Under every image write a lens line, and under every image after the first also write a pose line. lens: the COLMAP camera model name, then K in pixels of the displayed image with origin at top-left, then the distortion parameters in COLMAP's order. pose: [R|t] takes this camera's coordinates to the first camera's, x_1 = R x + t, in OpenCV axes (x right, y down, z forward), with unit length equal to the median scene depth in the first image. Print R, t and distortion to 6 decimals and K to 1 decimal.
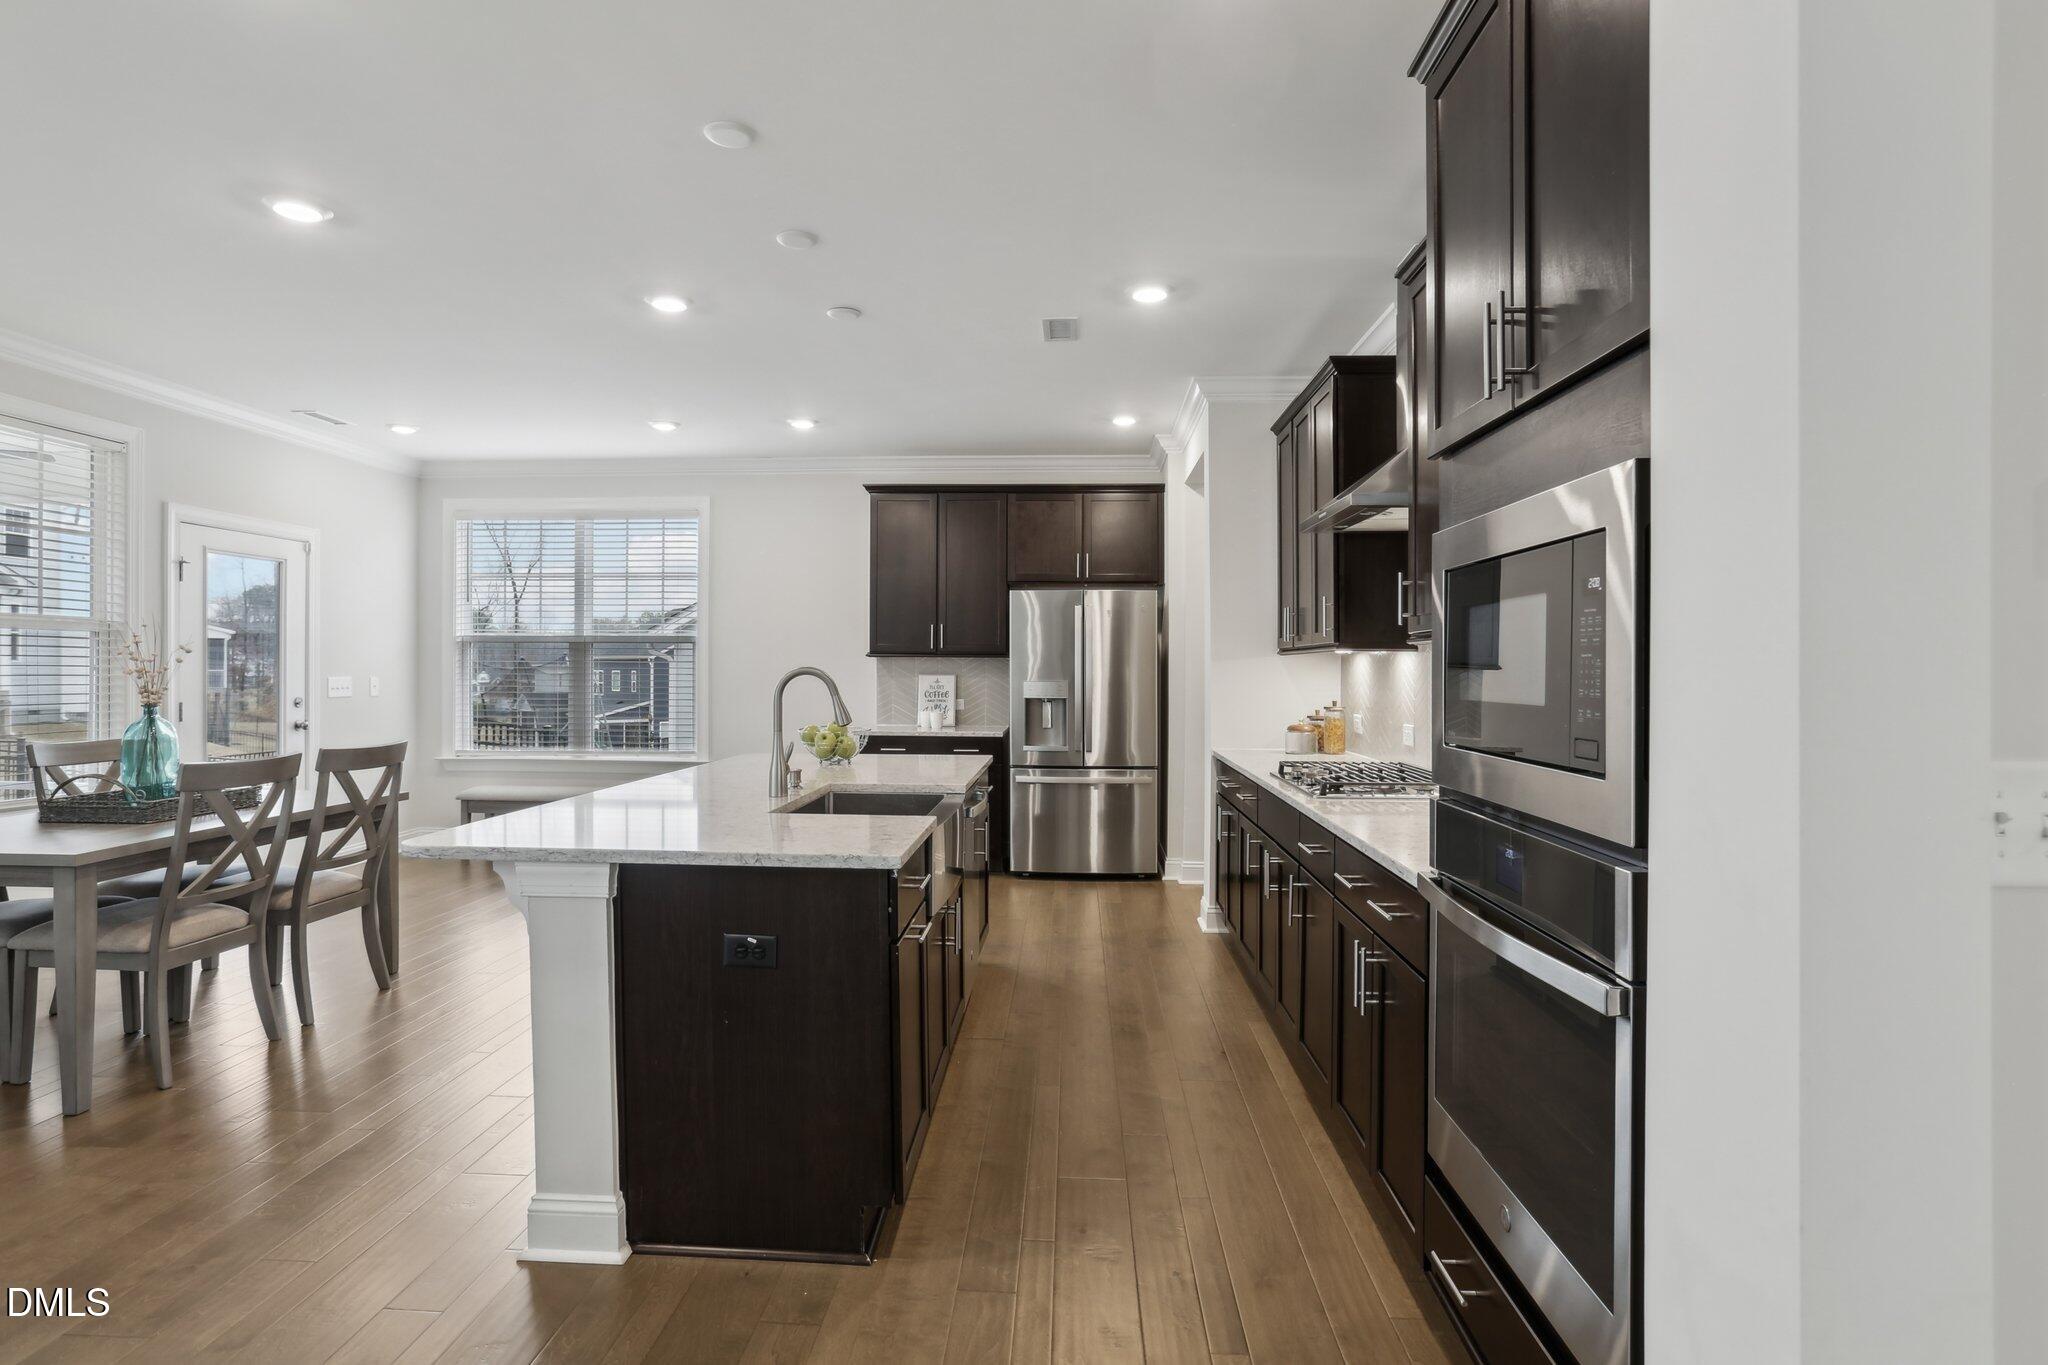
lens RADIAL K [[1092.4, 0, 1013.6], [0, 1092.4, 672.6], [0, 0, 1]] dist [0.001952, 0.004692]
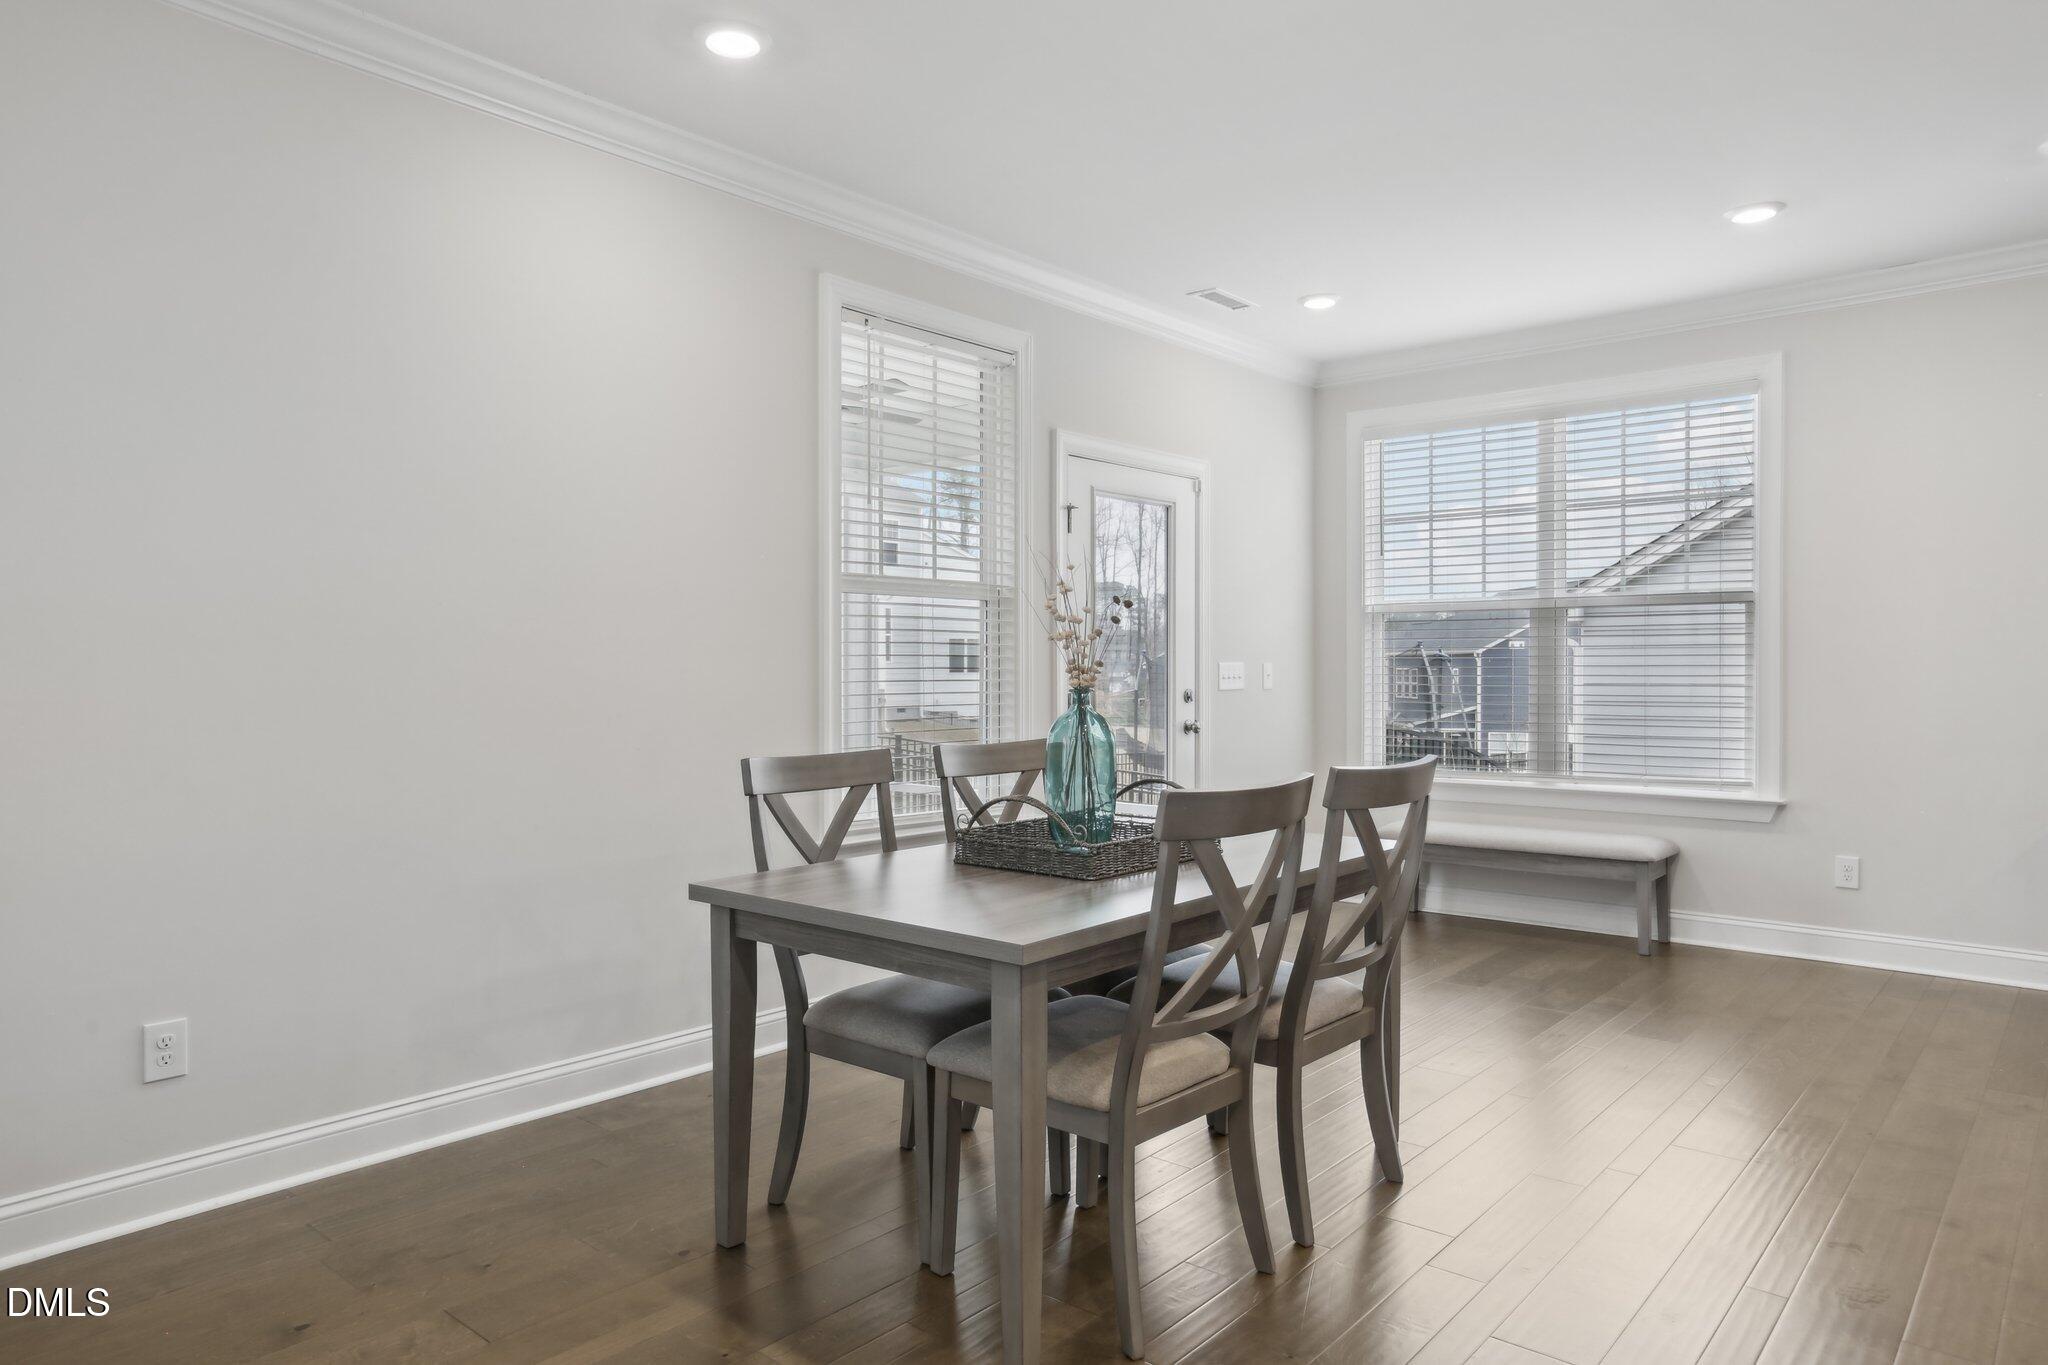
lens RADIAL K [[1280.0, 0, 1027.6], [0, 1280.0, 676.1], [0, 0, 1]] dist [-0.008901, 0.000353]
pose [[0.810987, -0.003537, -0.585053, -0.282692], [0.003883, 0.999992, -0.000664, 0.016749], [0.585051, -0.001733, 0.810995, 0.281953]]
